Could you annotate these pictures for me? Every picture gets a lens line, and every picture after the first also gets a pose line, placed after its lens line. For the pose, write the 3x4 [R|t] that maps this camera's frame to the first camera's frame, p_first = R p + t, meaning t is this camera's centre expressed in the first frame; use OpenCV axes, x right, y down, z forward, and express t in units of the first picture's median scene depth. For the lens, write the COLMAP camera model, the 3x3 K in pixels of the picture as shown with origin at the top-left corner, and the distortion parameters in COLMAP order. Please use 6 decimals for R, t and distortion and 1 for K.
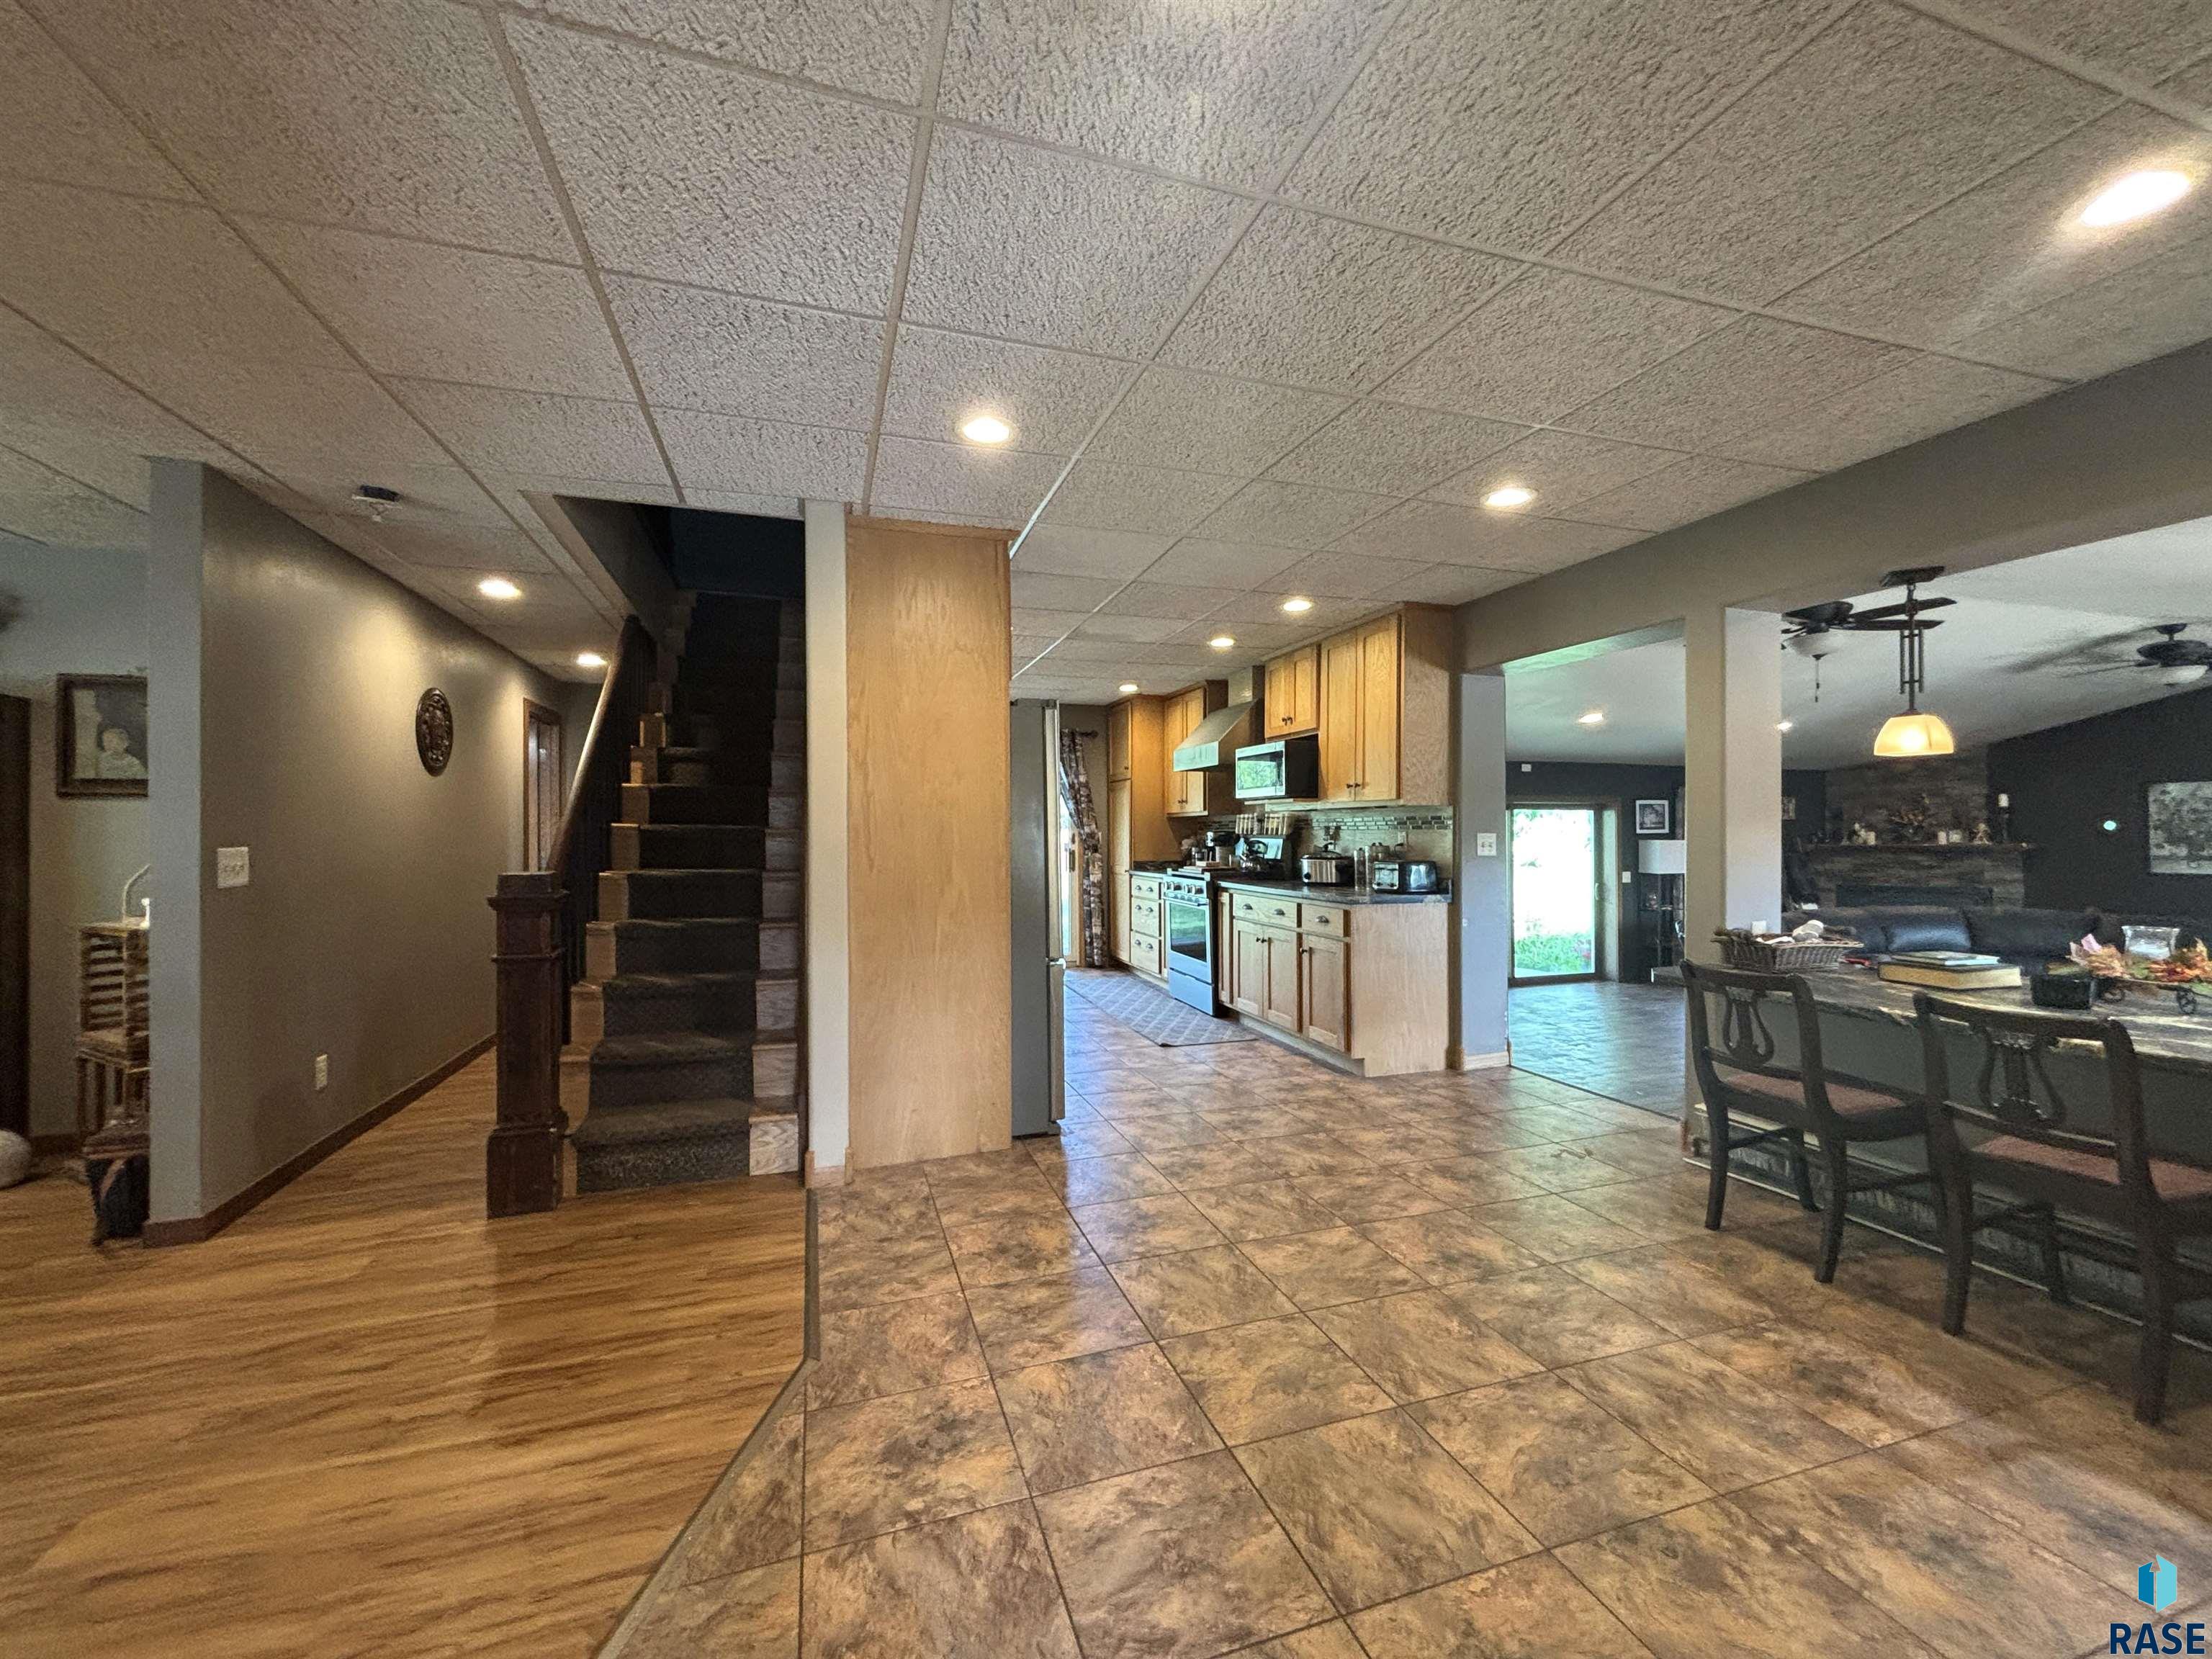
lens RADIAL K [[894.2, 0, 1103.9], [0, 894.2, 826.7], [0, 0, 1]] dist [0.003172, -0.001226]
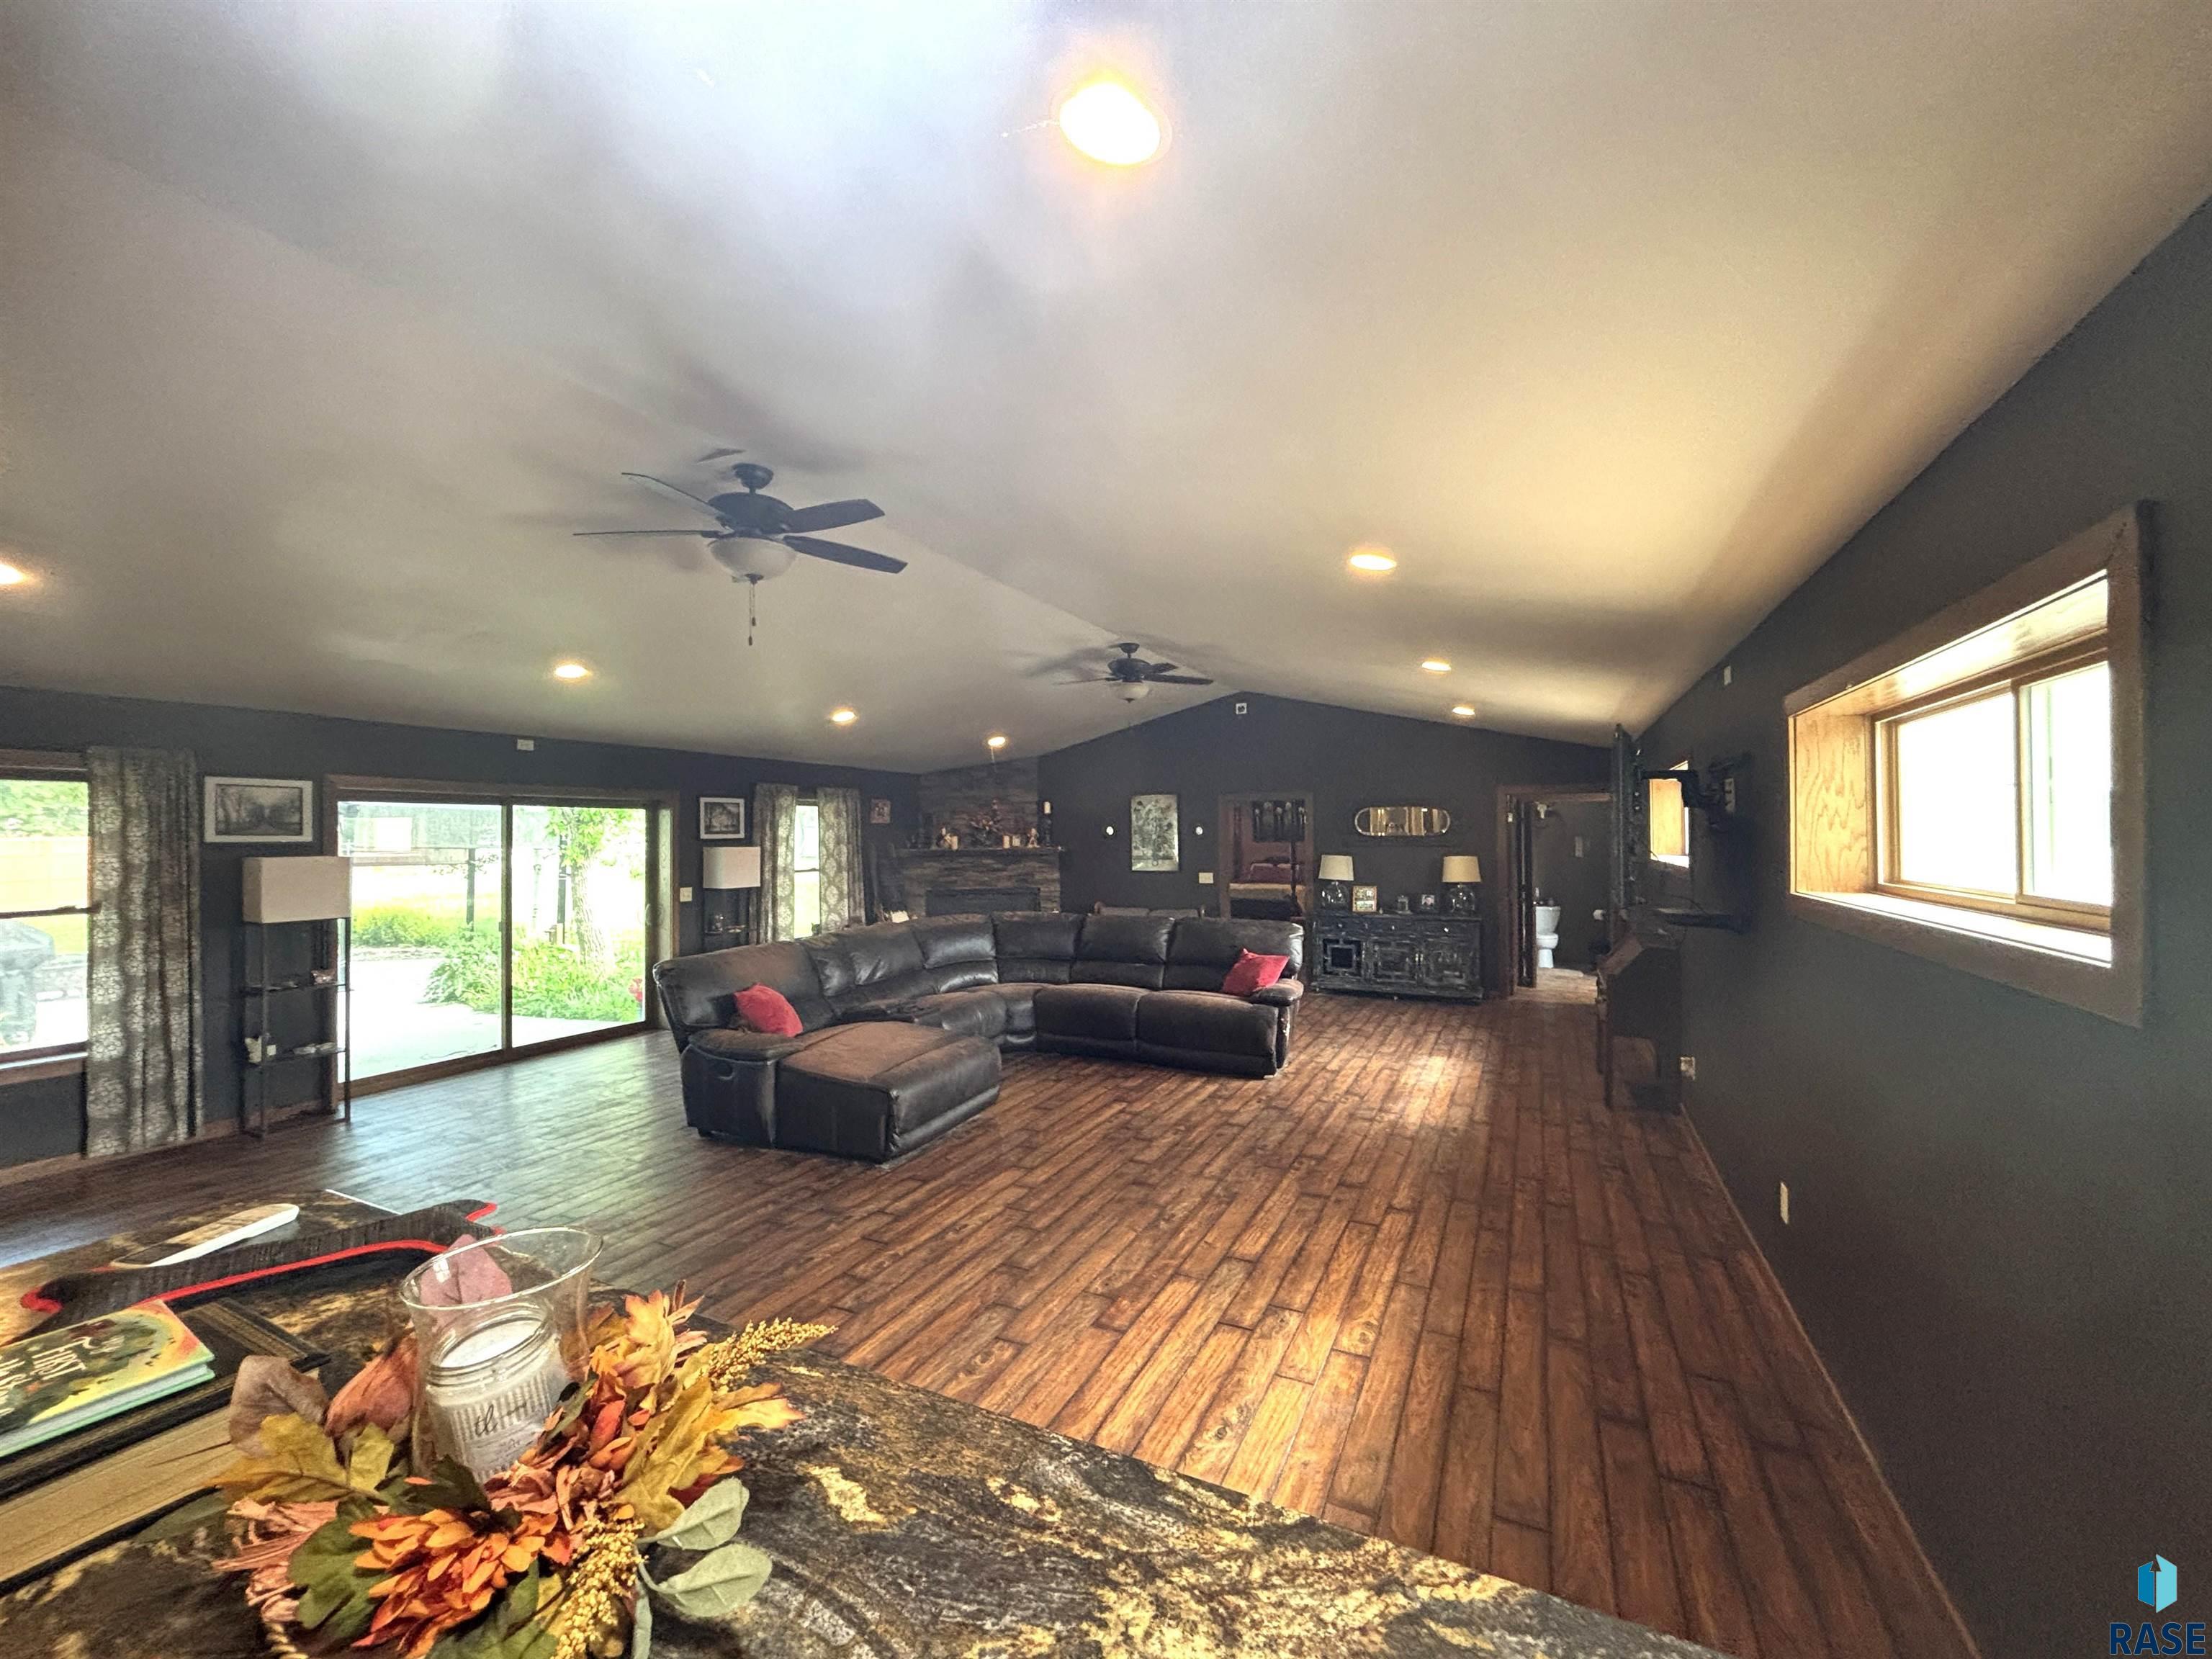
lens RADIAL K [[894.2, 0, 1130.7], [0, 894.2, 826.5], [0, 0, 1]] dist [0.003172, -0.001226]
pose [[0.682450, 0.006553, 0.730903, 0.645146], [-0.001093, 0.999968, -0.007945, 0.005778], [-0.730931, 0.004623, 0.682436, 0.421963]]
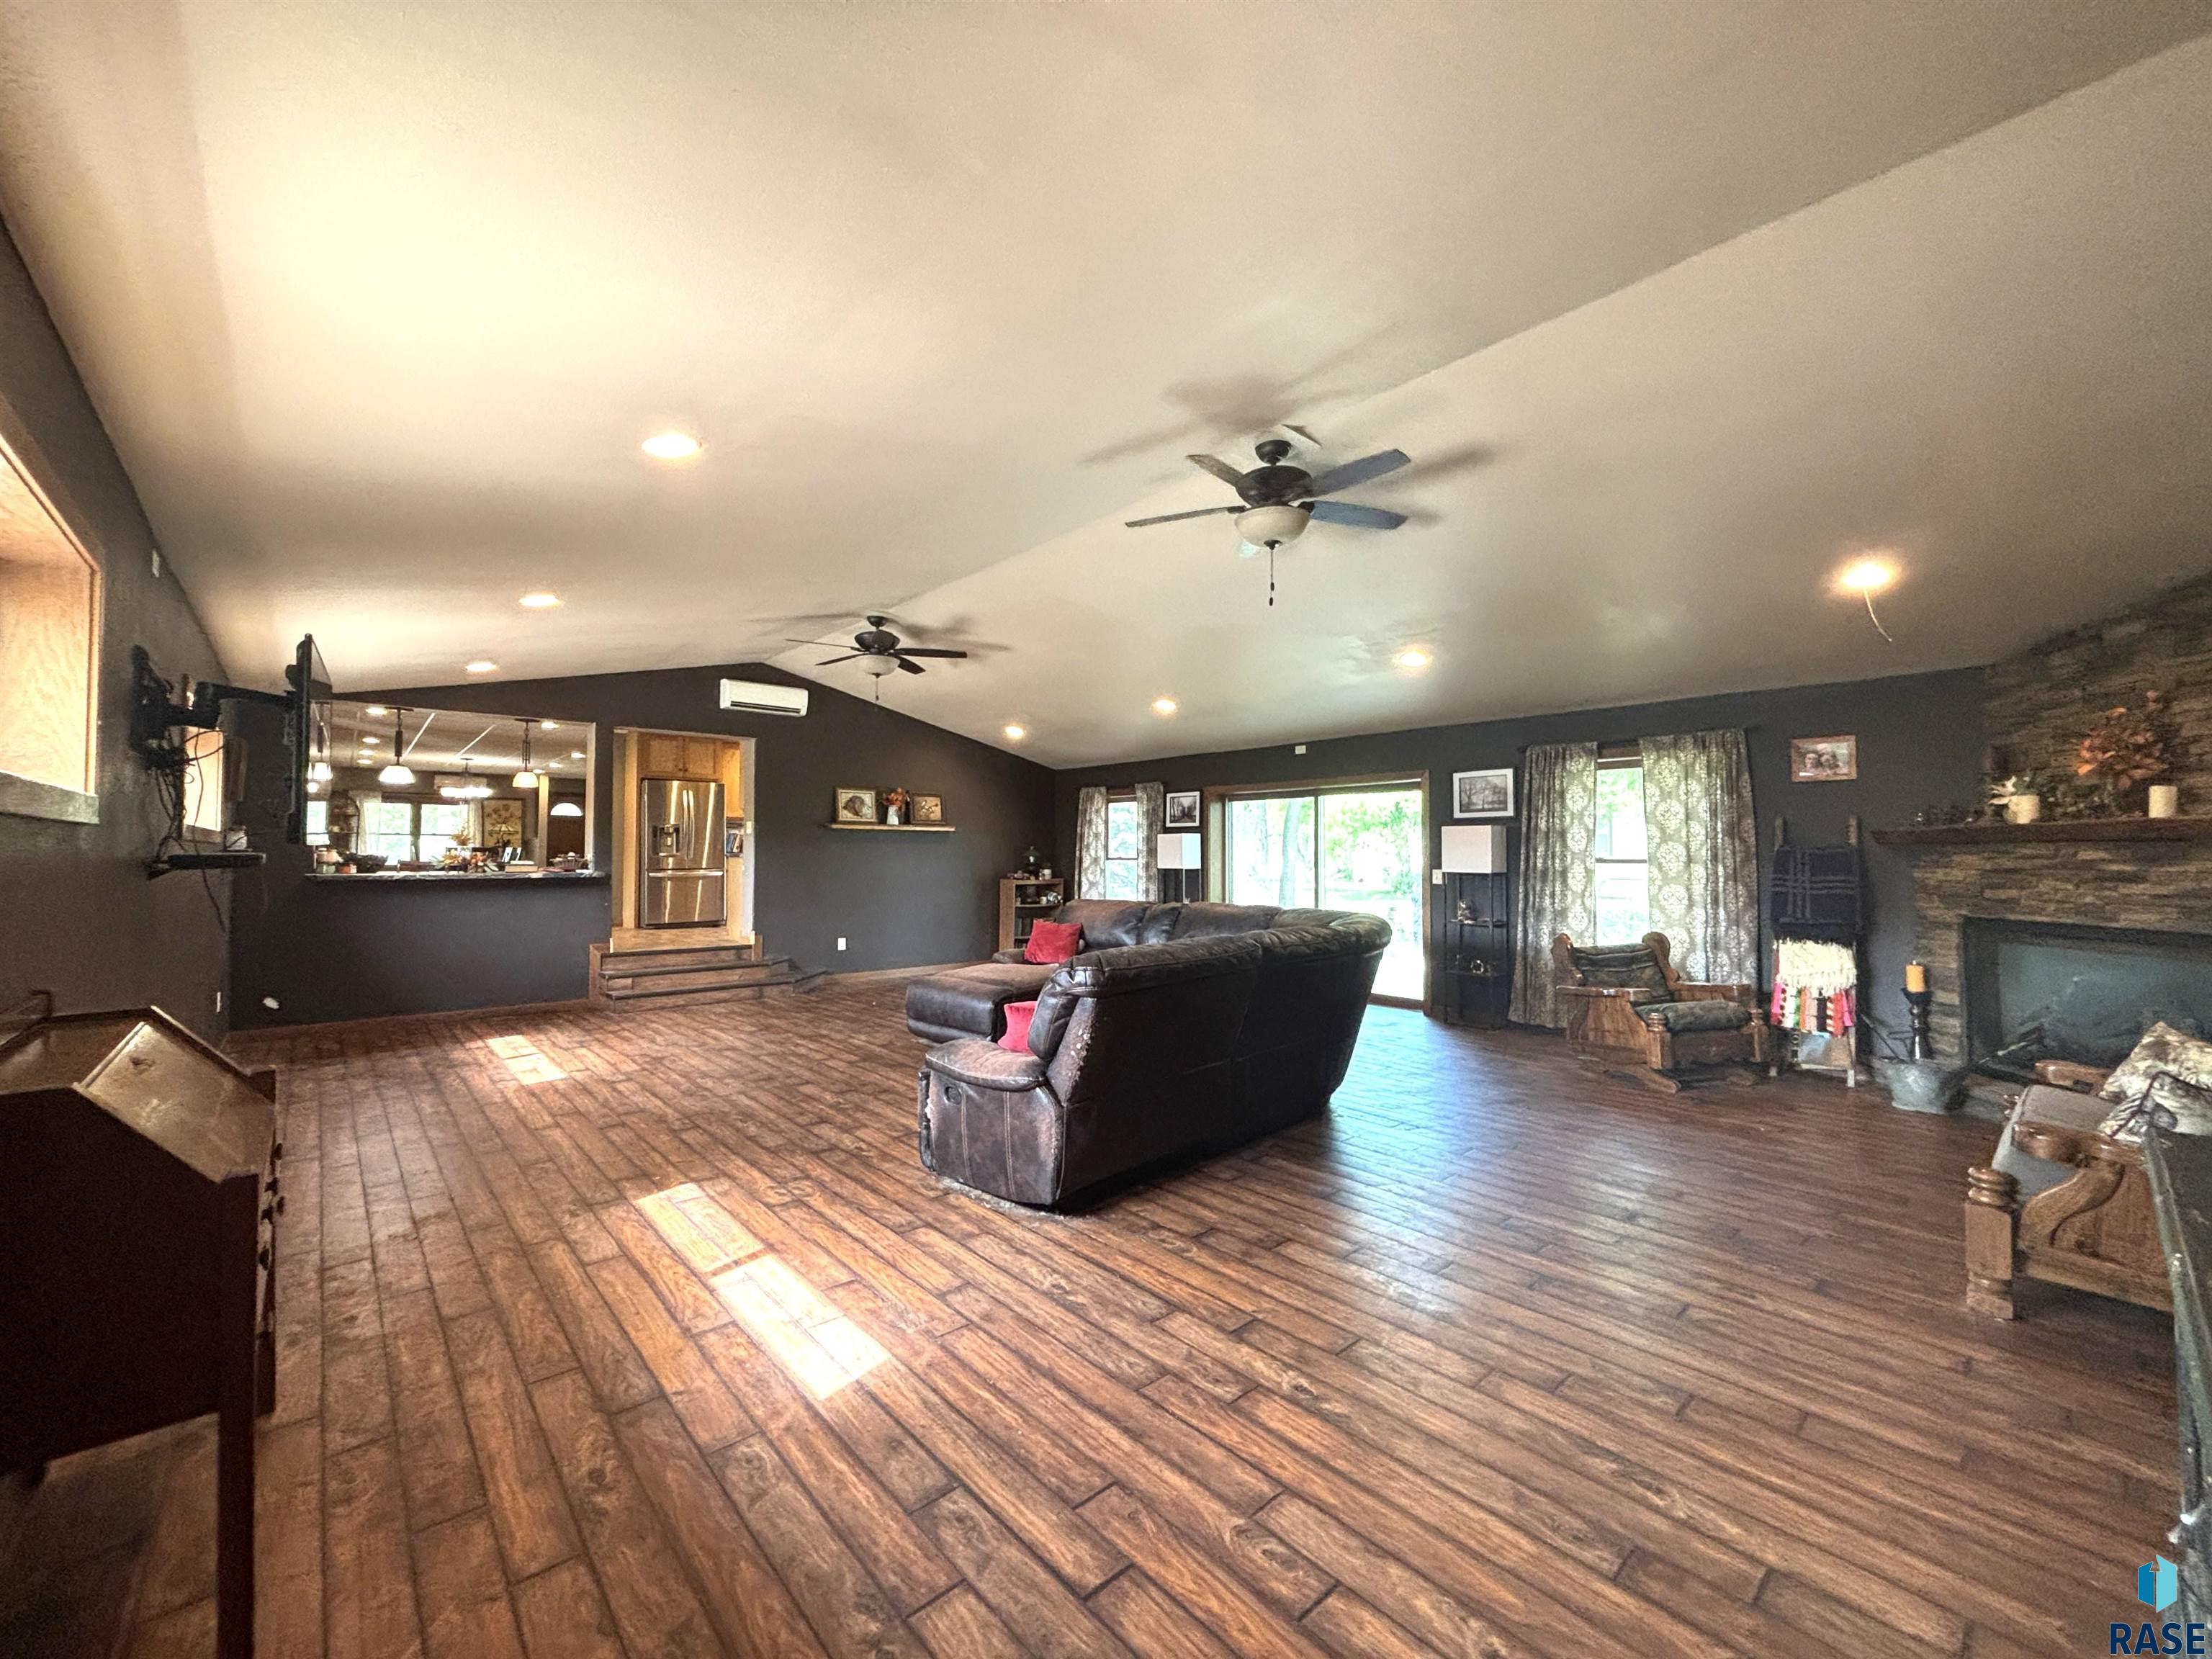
lens RADIAL K [[894.2, 0, 1095.6], [0, 894.2, 846.4], [0, 0, 1]] dist [0.003172, -0.001226]
pose [[0.382551, -0.004971, -0.923921, 2.716615], [0.002147, 0.999988, -0.004492, 0.077941], [0.923932, -0.000266, 0.382557, 1.045214]]
